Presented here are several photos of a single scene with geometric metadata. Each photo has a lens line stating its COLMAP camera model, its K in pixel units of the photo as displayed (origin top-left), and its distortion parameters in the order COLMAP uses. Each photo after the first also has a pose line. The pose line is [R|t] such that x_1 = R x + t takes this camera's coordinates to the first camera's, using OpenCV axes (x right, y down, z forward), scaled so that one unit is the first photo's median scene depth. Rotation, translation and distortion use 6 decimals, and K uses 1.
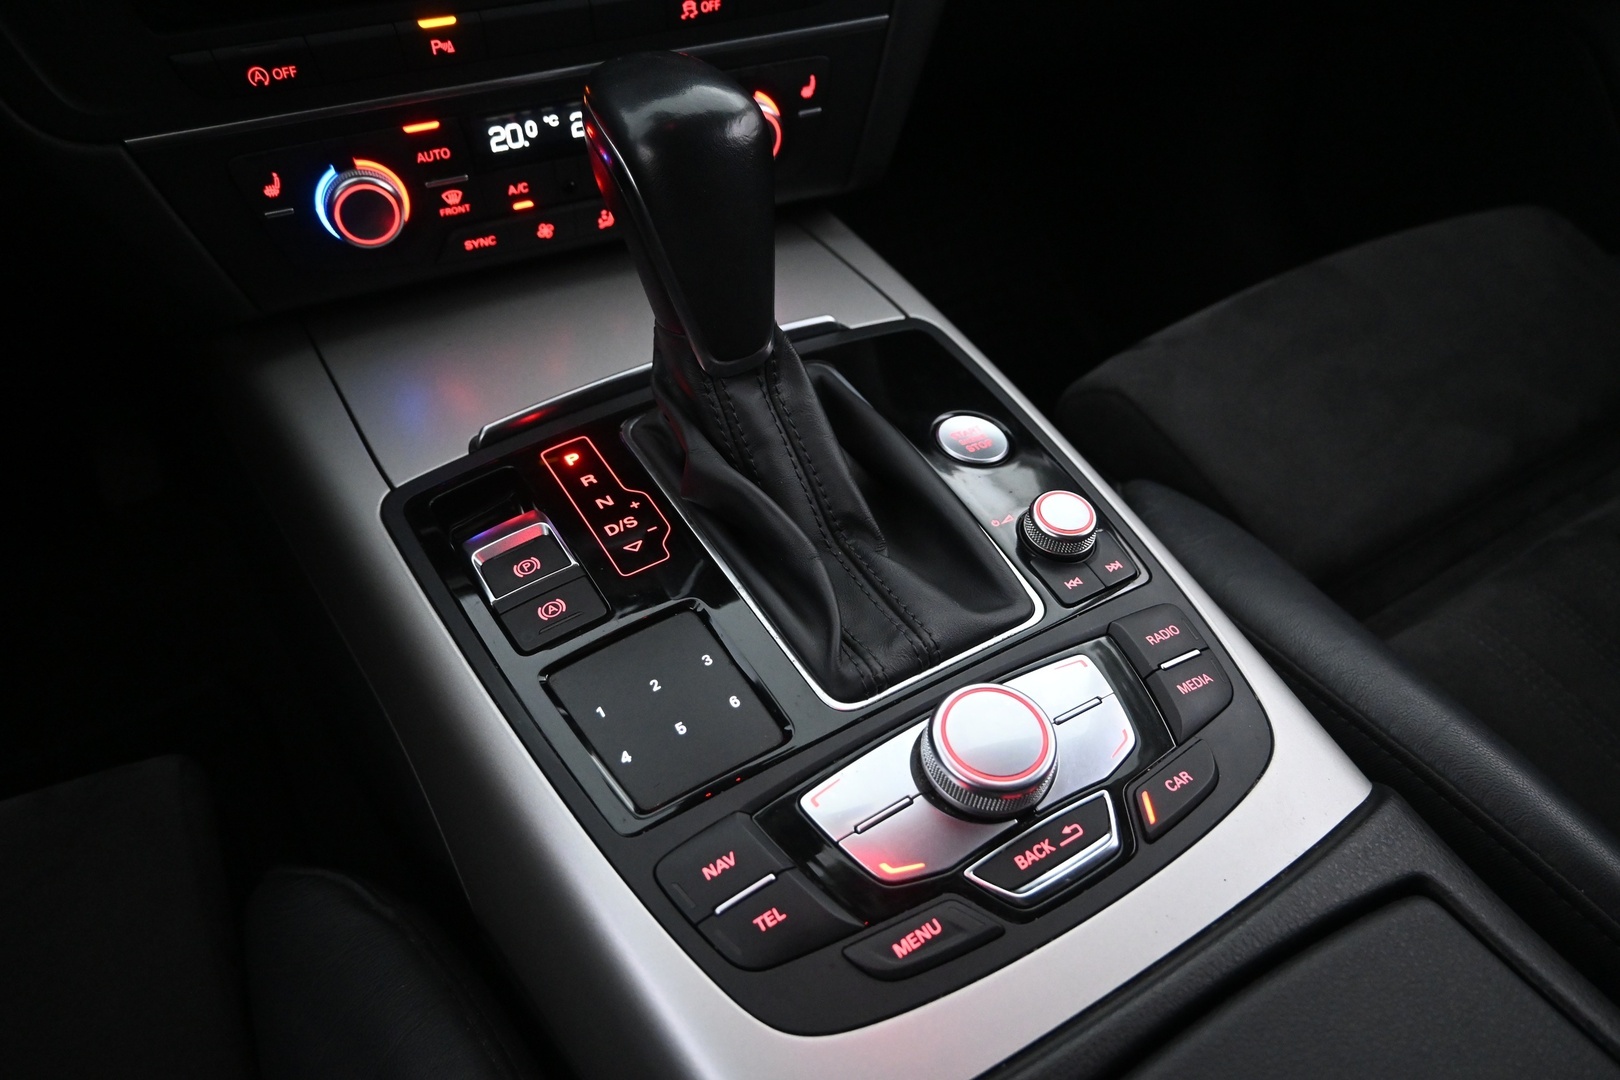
lens RADIAL K [[1113.9, 0, 810.0], [0, 1113.9, 540.0], [0, 0, 1]] dist [0.003373, -0.000807]
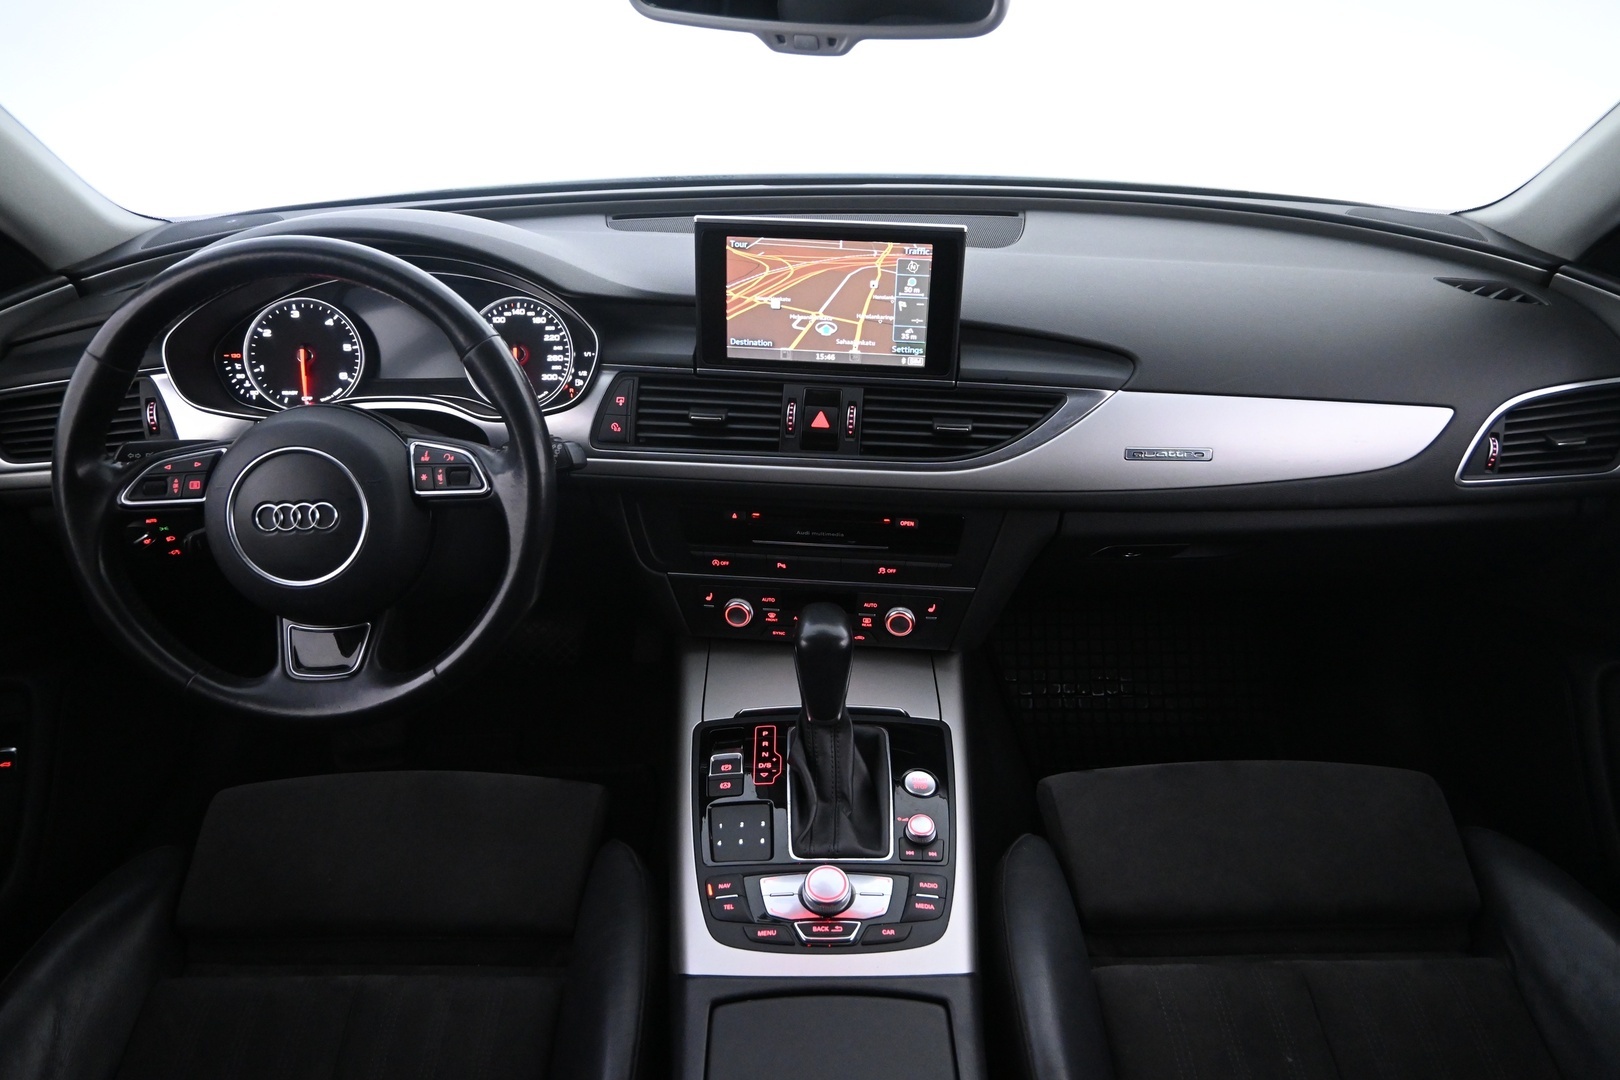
lens RADIAL K [[1113.9, 0, 810.0], [0, 1113.9, 540.0], [0, 0, 1]] dist [0.003373, -0.000807]
pose [[0.856896, 0.264468, -0.442477, 0.828454], [-0.344924, 0.932058, -0.110885, -0.222604], [0.383088, 0.247638, 0.889898, -1.253457]]
